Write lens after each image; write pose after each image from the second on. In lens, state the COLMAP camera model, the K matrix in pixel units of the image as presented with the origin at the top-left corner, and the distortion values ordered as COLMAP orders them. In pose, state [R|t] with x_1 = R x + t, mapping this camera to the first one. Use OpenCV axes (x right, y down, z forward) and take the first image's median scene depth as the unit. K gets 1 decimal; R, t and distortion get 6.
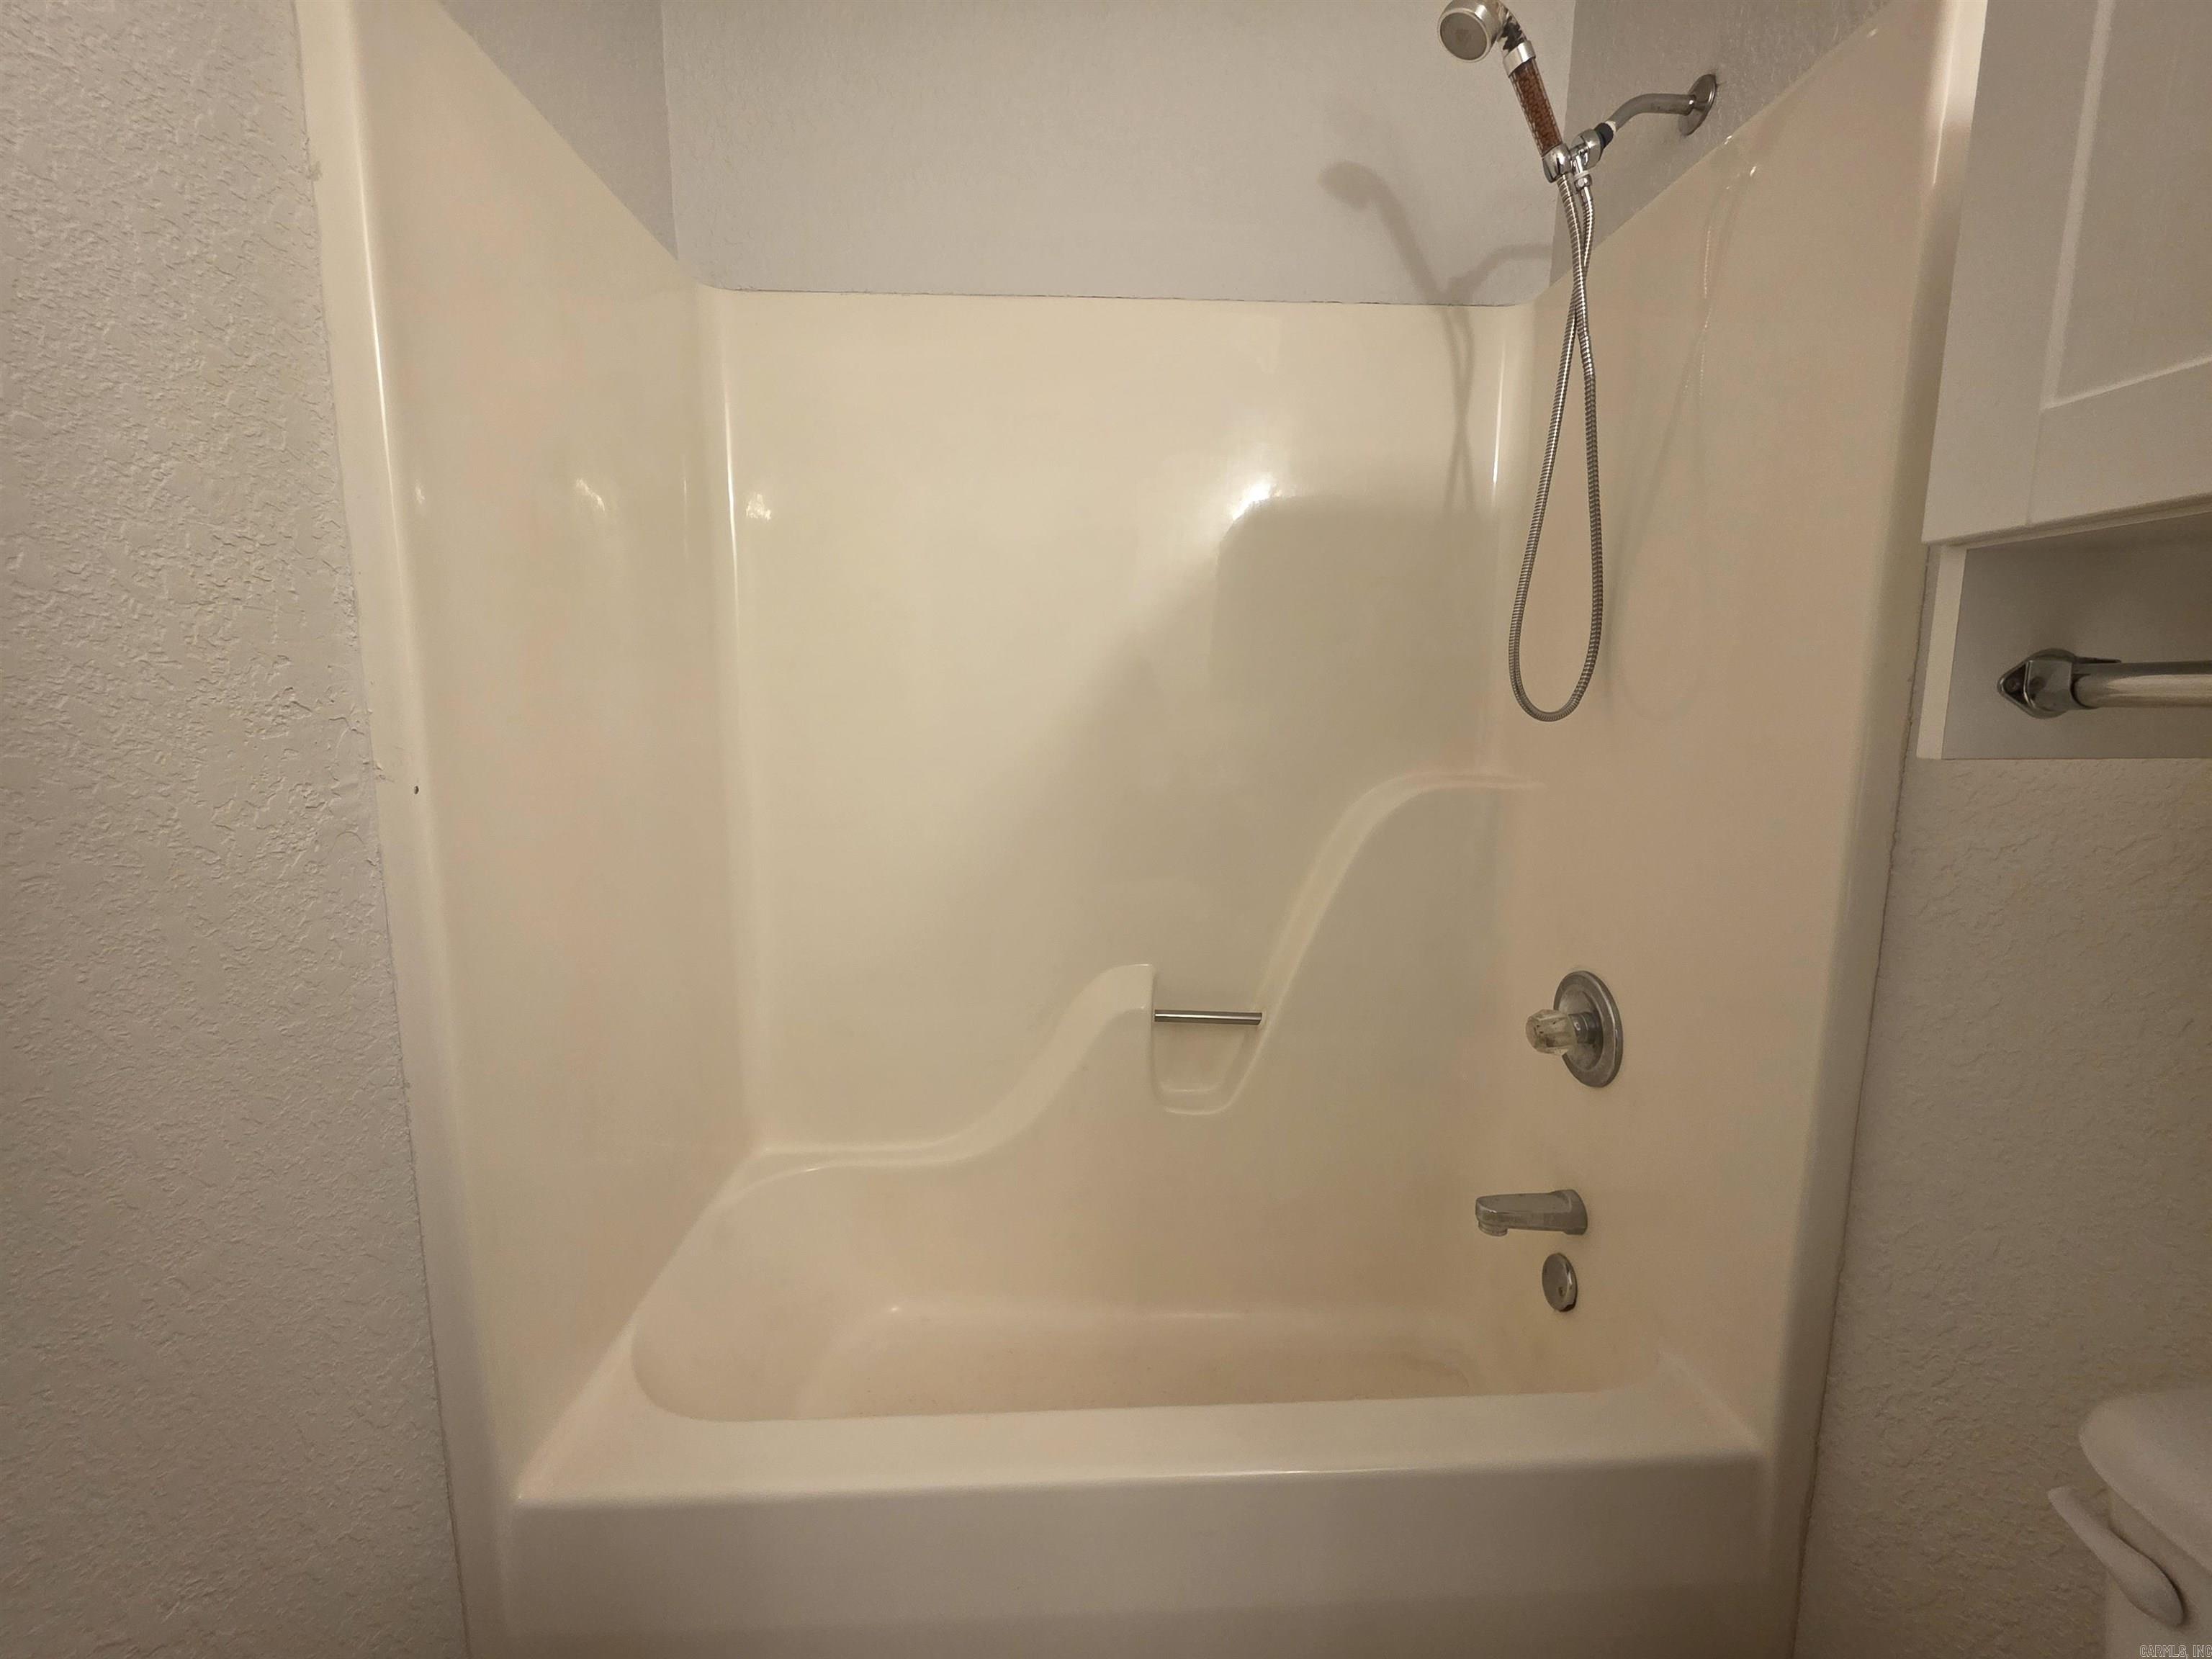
lens RADIAL K [[896.0, 0, 1124.6], [0, 896.0, 820.7], [0, 0, 1]] dist [0.001559, 0.000069]
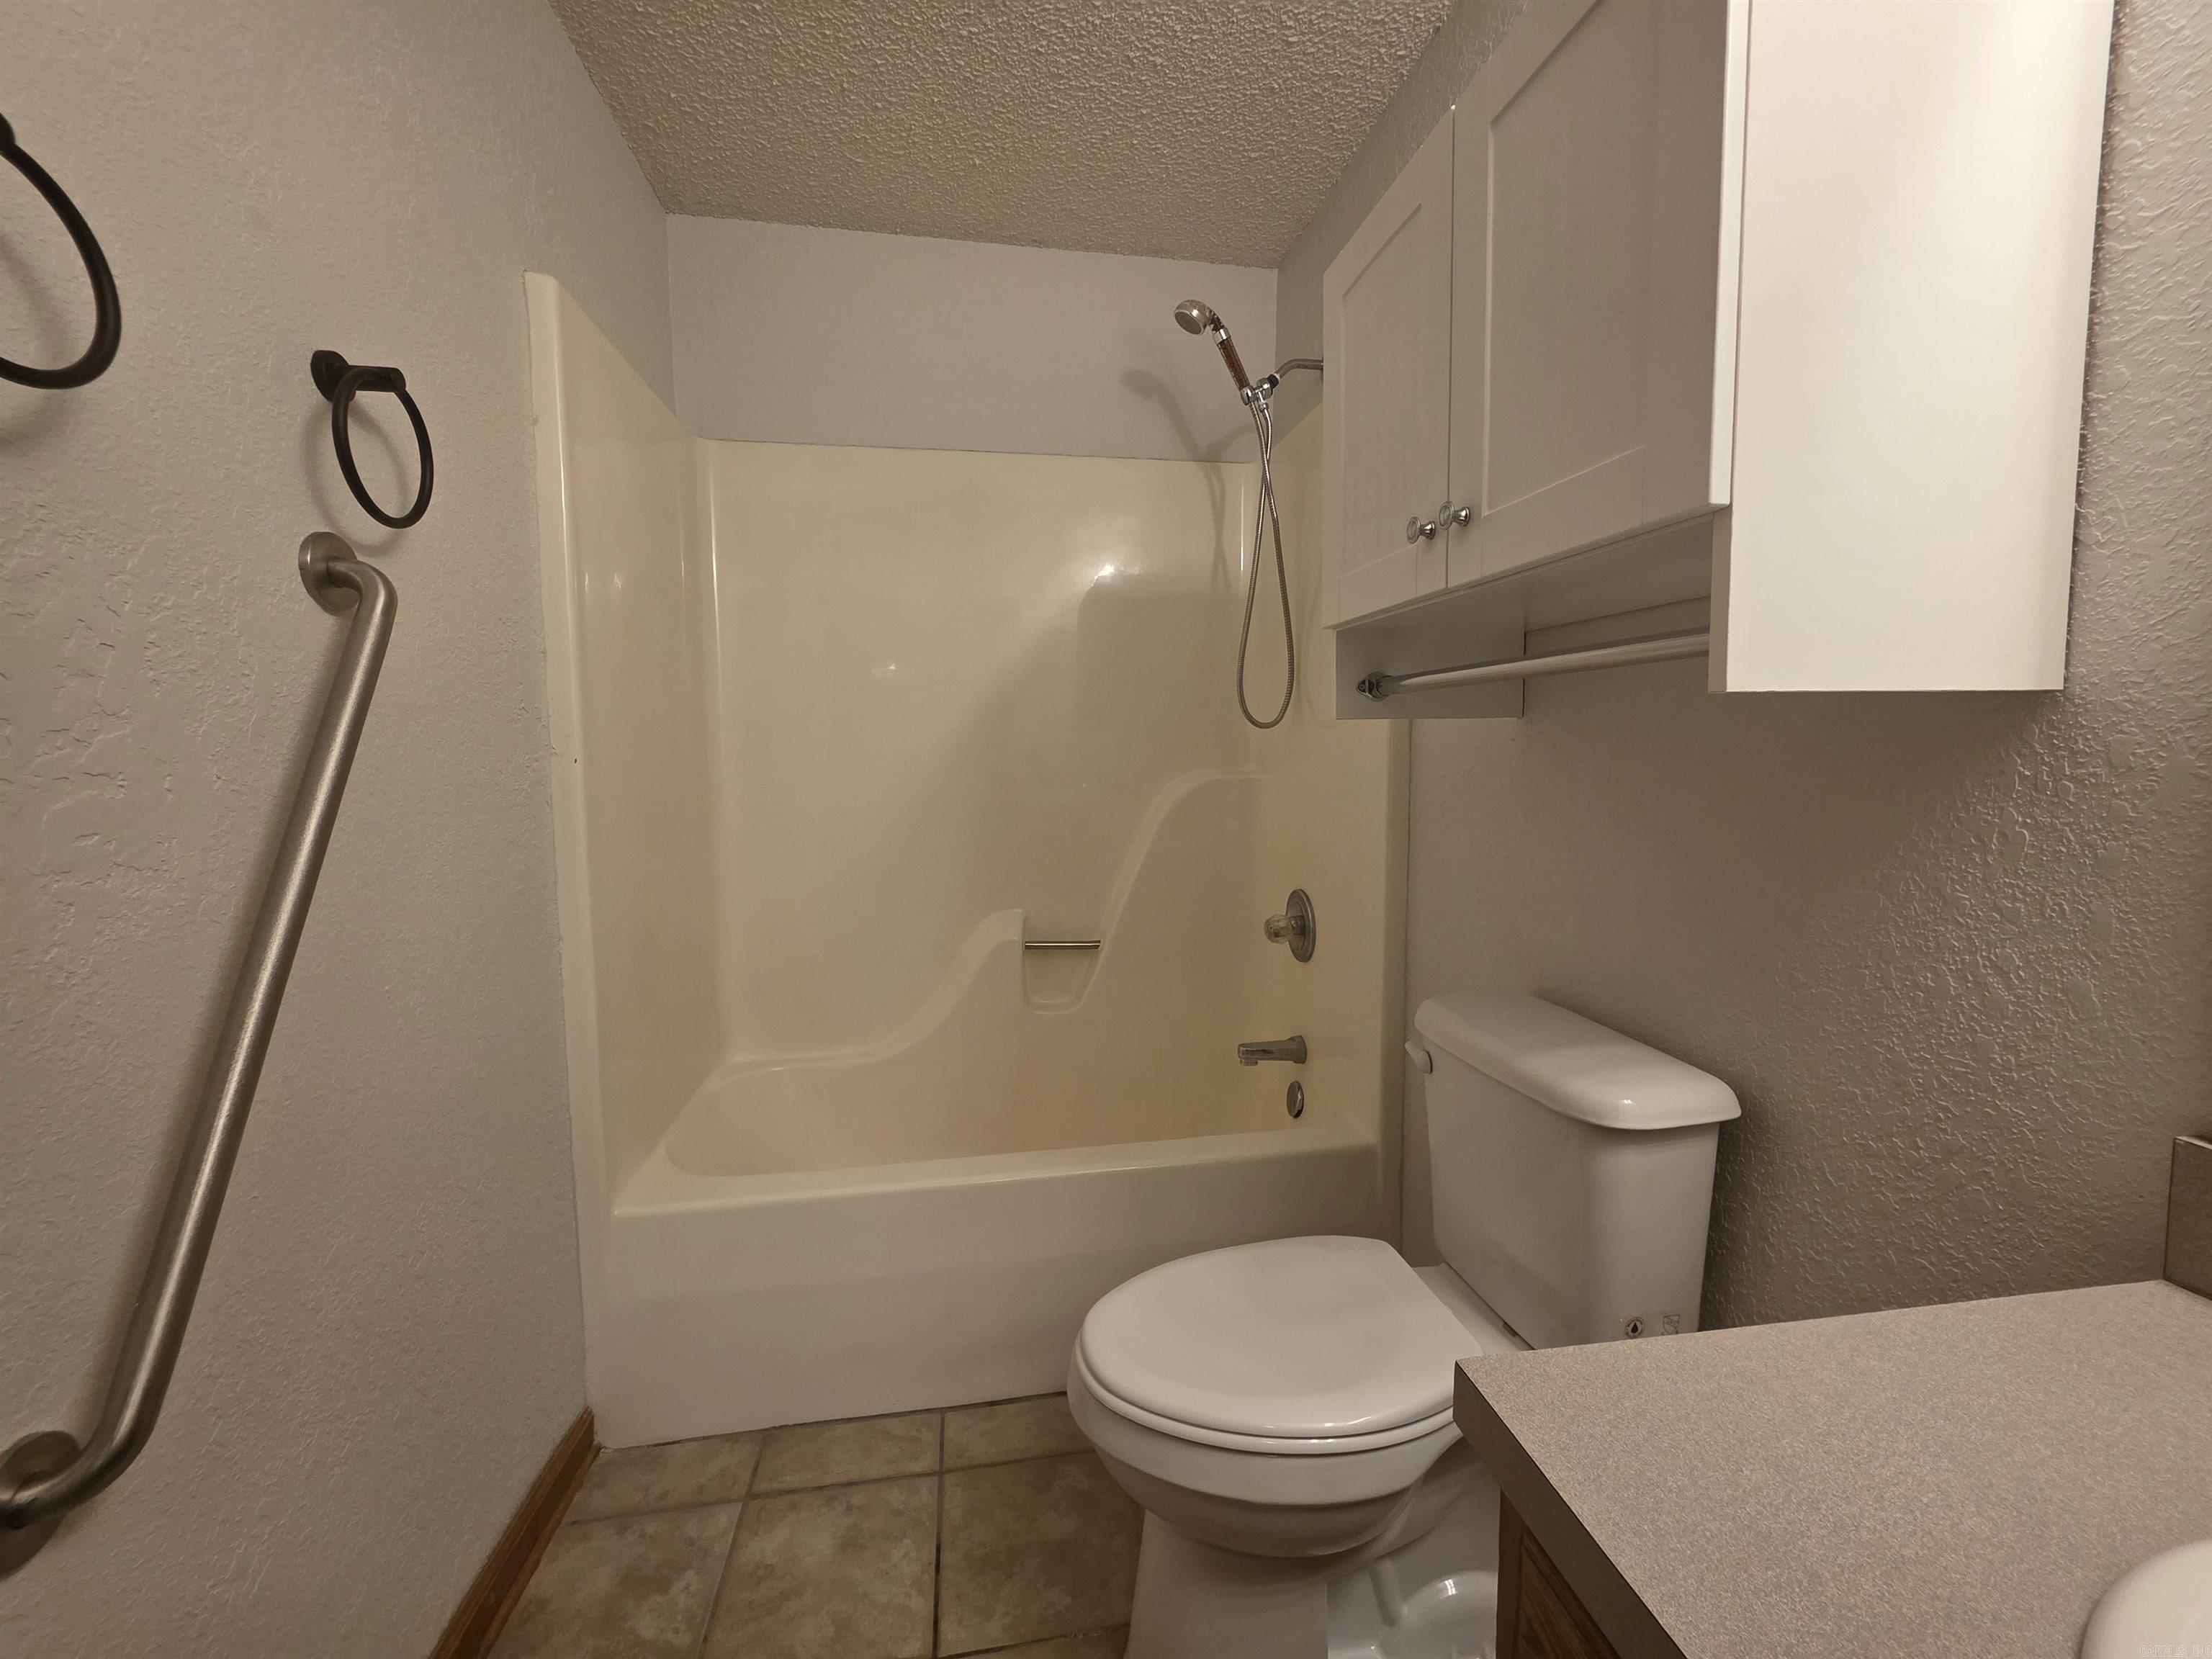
lens RADIAL K [[890.2, 0, 1113.2], [0, 890.2, 817.3], [0, 0, 1]] dist [0.000130, -0.000286]
pose [[0.994087, -0.020569, 0.106619, 0.032782], [0.027179, 0.997773, -0.060911, 0.129428], [-0.105128, 0.063449, 0.992433, -0.500059]]
